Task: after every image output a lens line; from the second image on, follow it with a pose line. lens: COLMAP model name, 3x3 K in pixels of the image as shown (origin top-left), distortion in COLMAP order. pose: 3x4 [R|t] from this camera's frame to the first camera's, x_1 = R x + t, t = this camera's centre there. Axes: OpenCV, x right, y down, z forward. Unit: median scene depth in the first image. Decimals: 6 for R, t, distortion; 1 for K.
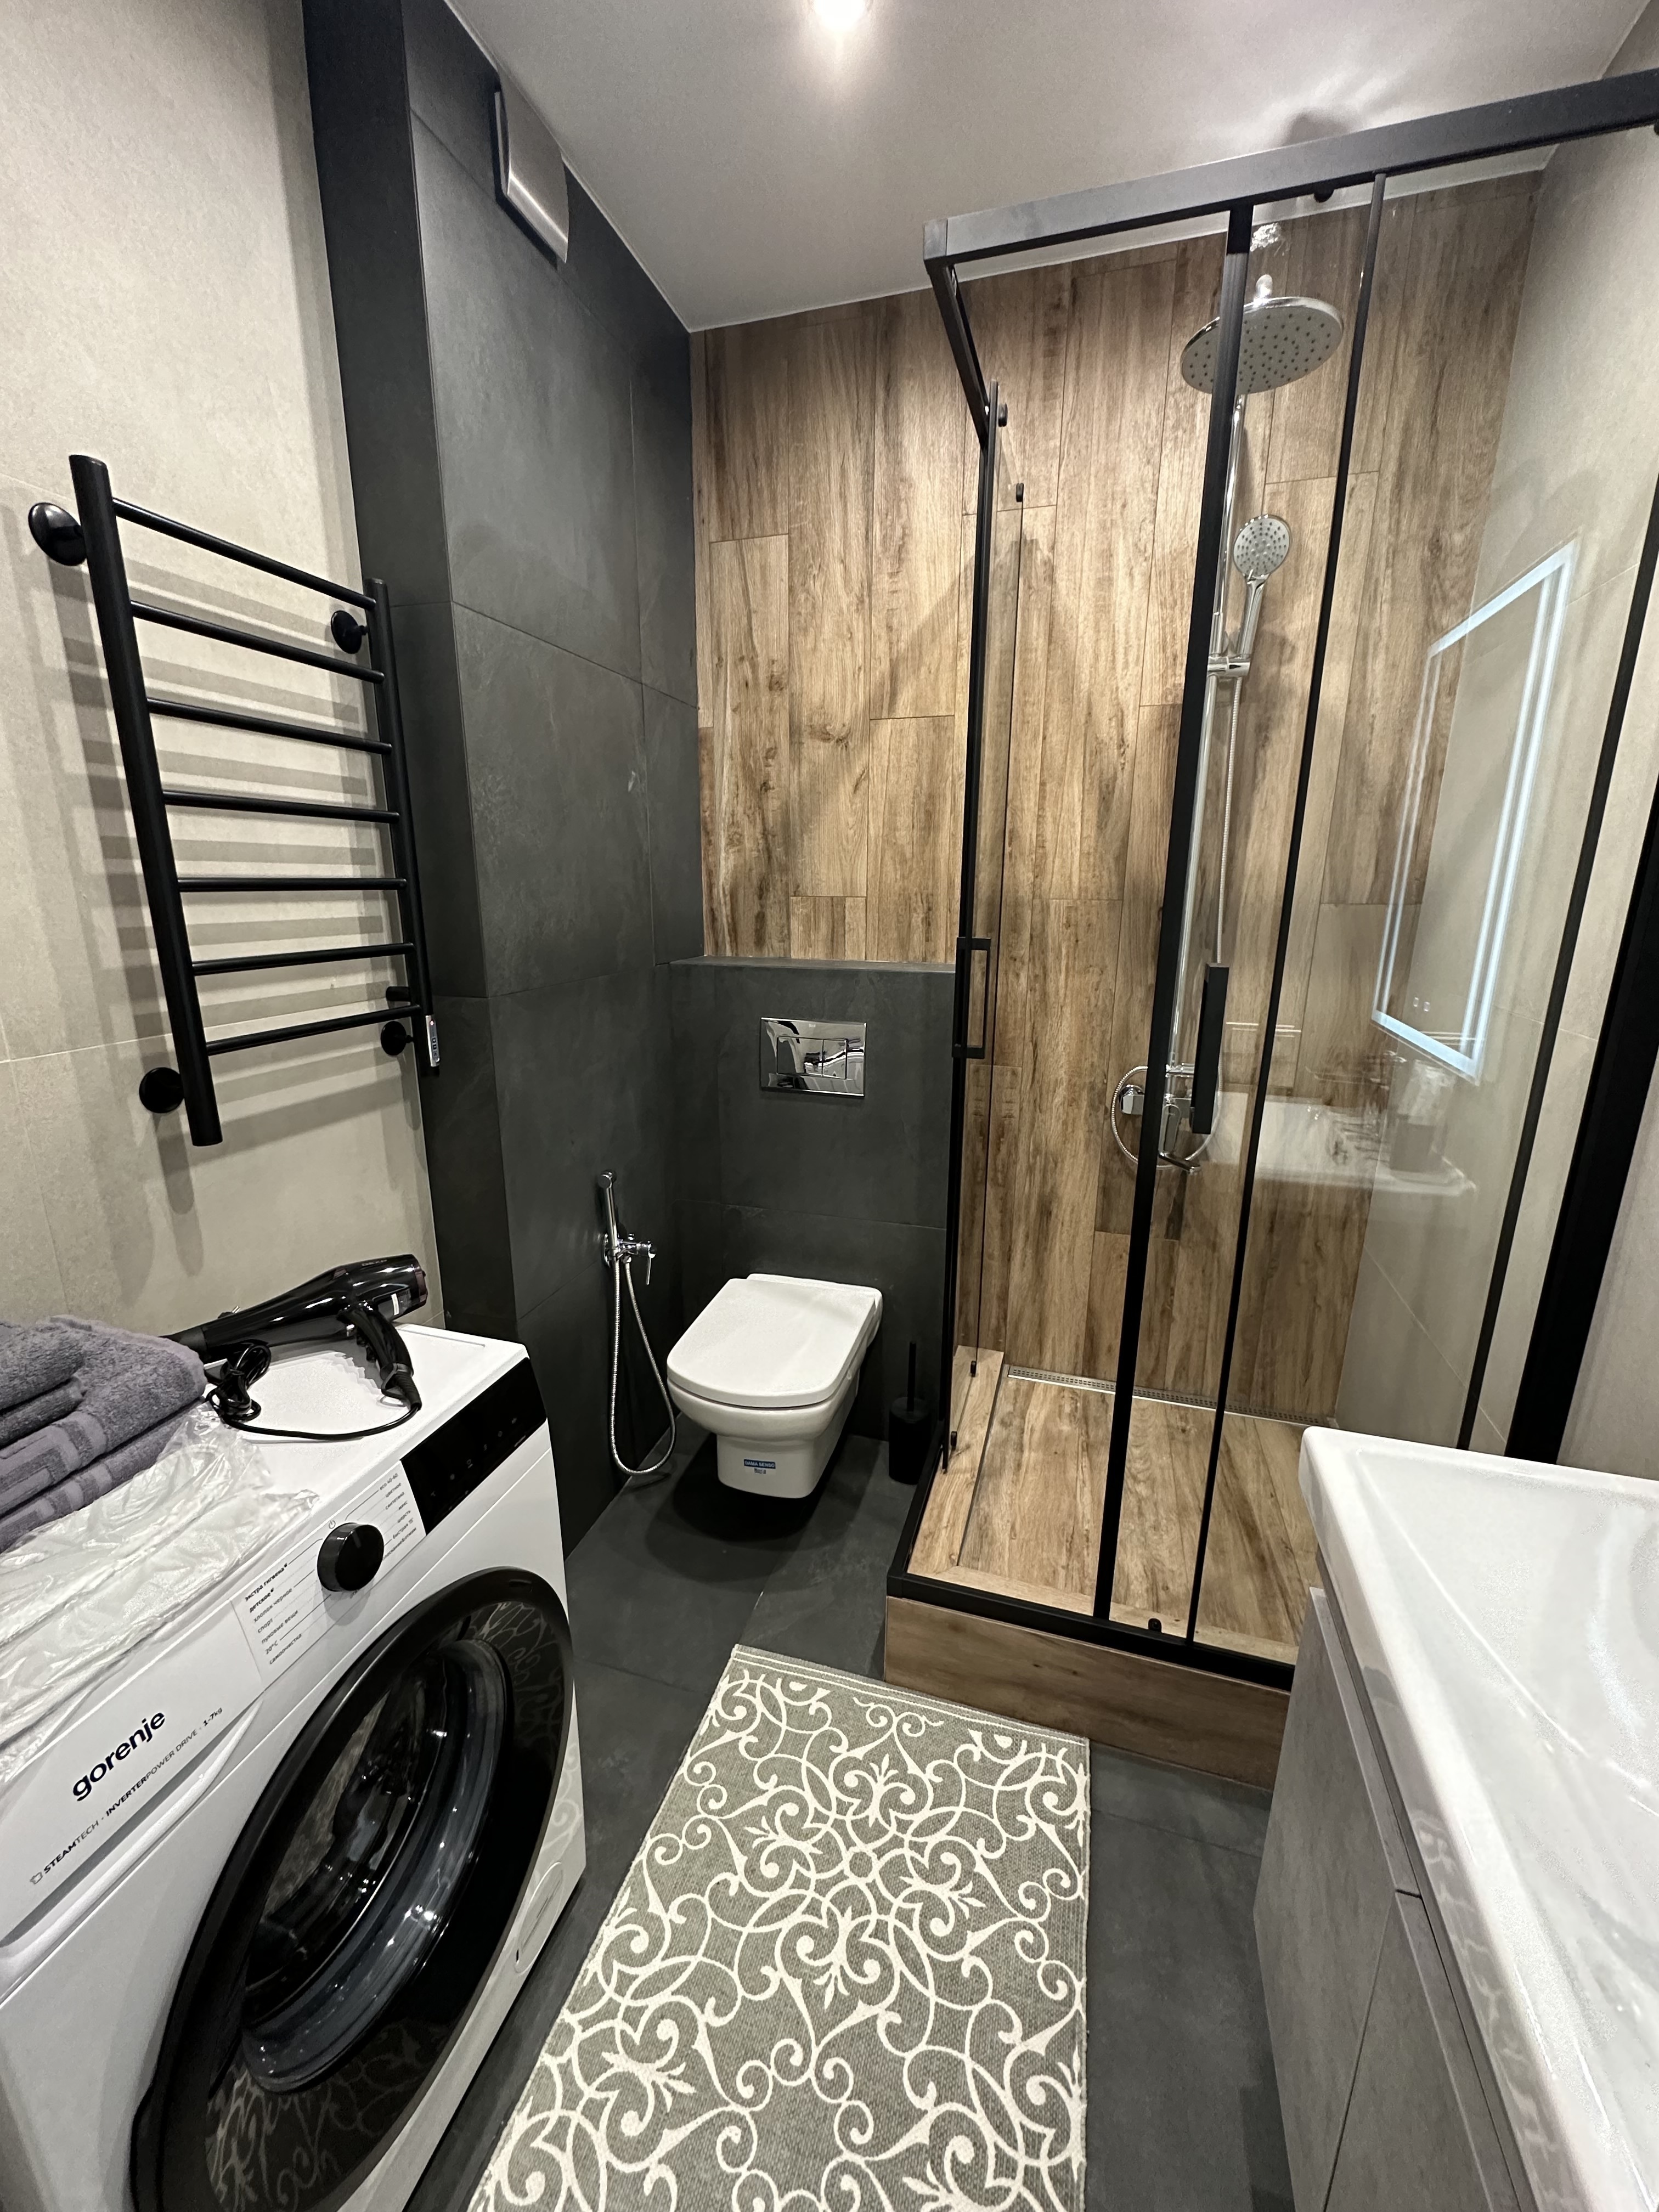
lens RADIAL K [[880.9, 0, 829.5], [0, 880.9, 1106.0], [0, 0, 1]] dist [-0.000585, -0.000693]
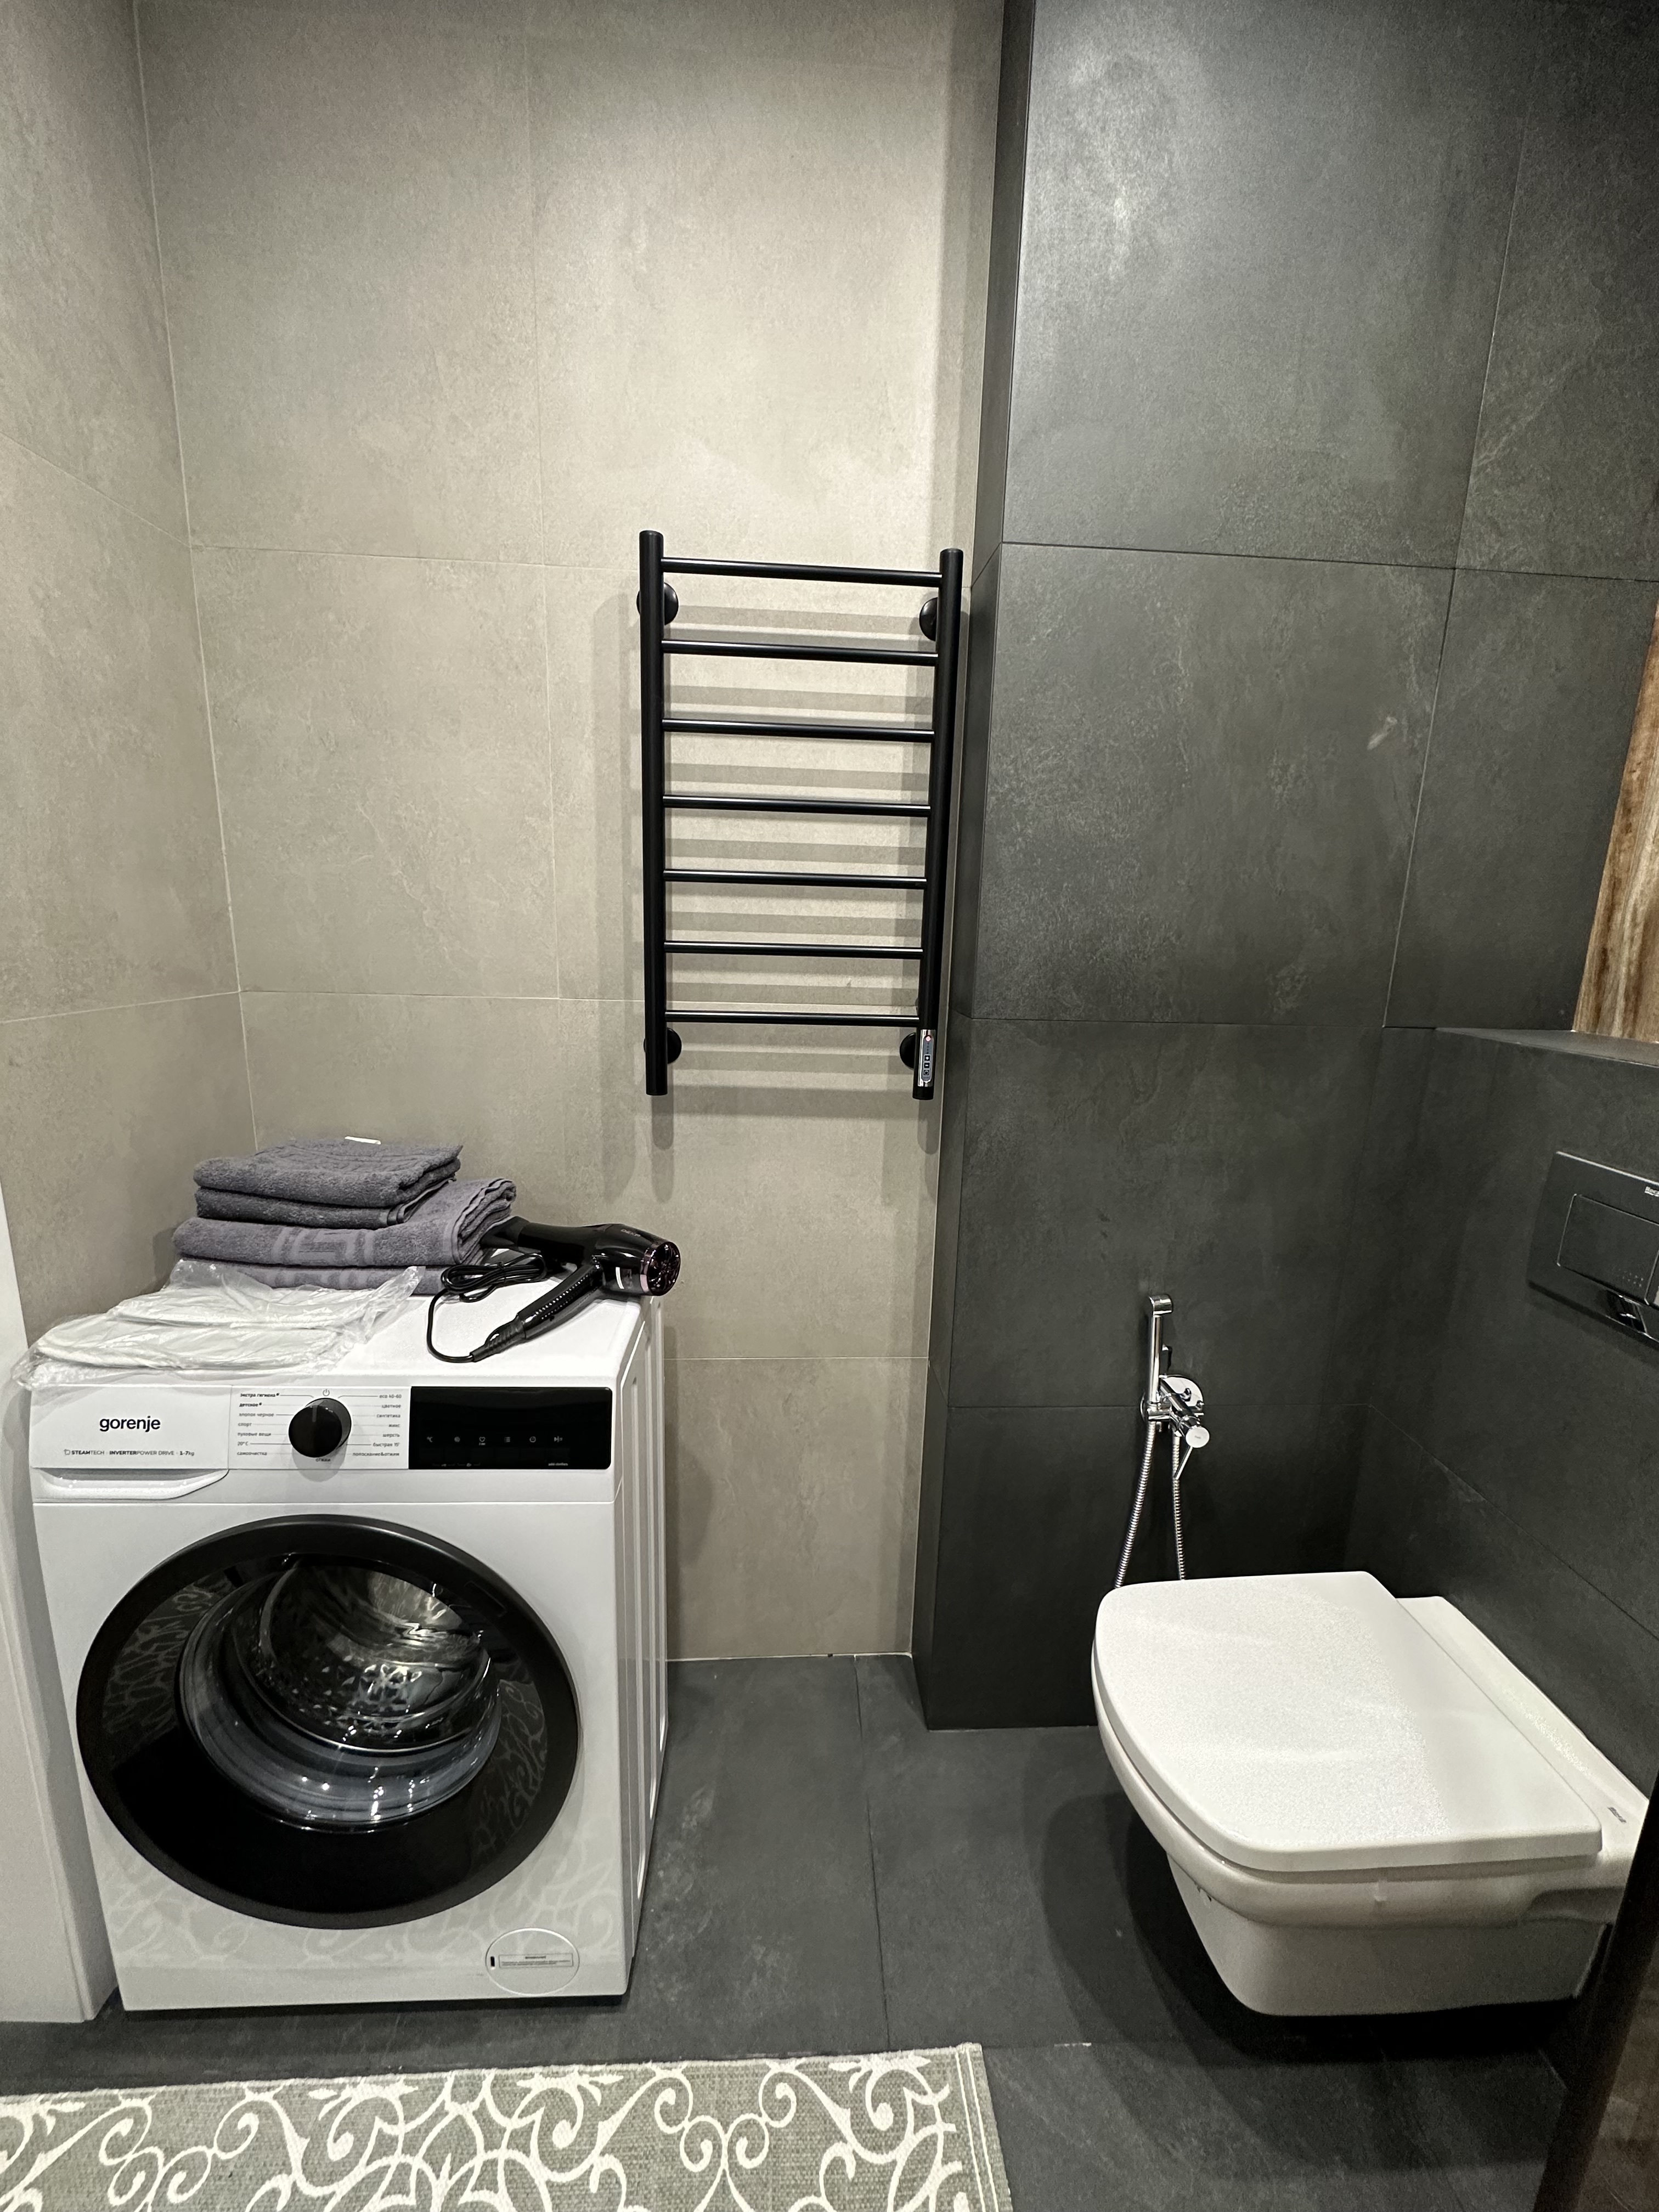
lens RADIAL K [[887.5, 0, 829.5], [0, 887.5, 1106.0], [0, 0, 1]] dist [-0.002326, 0.001160]
pose [[0.337738, 0.199593, -0.919835, 0.386272], [-0.260138, 0.958987, 0.112573, -0.112704], [0.904578, 0.201263, 0.375808, 0.633238]]
